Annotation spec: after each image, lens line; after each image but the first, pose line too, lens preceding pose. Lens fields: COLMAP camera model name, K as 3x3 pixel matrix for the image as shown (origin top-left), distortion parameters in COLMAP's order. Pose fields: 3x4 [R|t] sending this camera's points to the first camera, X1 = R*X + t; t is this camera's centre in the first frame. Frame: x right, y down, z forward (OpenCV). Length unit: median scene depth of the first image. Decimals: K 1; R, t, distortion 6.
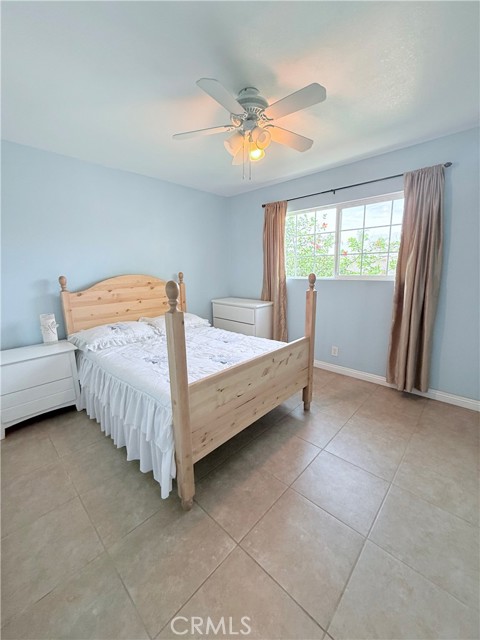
lens RADIAL K [[257.9, 0, 240.6], [0, 257.9, 319.4], [0, 0, 1]] dist [-0.000659, 0.000008]
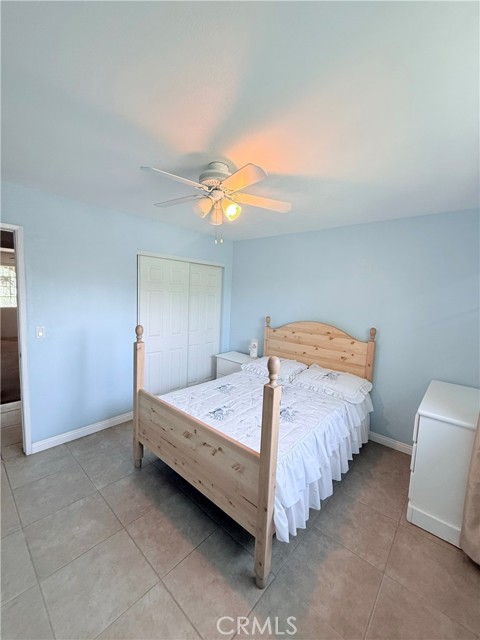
lens RADIAL K [[257.9, 0, 240.6], [0, 257.9, 319.2], [0, 0, 1]] dist [-0.000659, 0.000008]
pose [[0.021628, 0.115576, -0.993063, 0.898907], [-0.242509, 0.964237, 0.106940, -0.323222], [0.969908, 0.238514, 0.048883, 0.937039]]
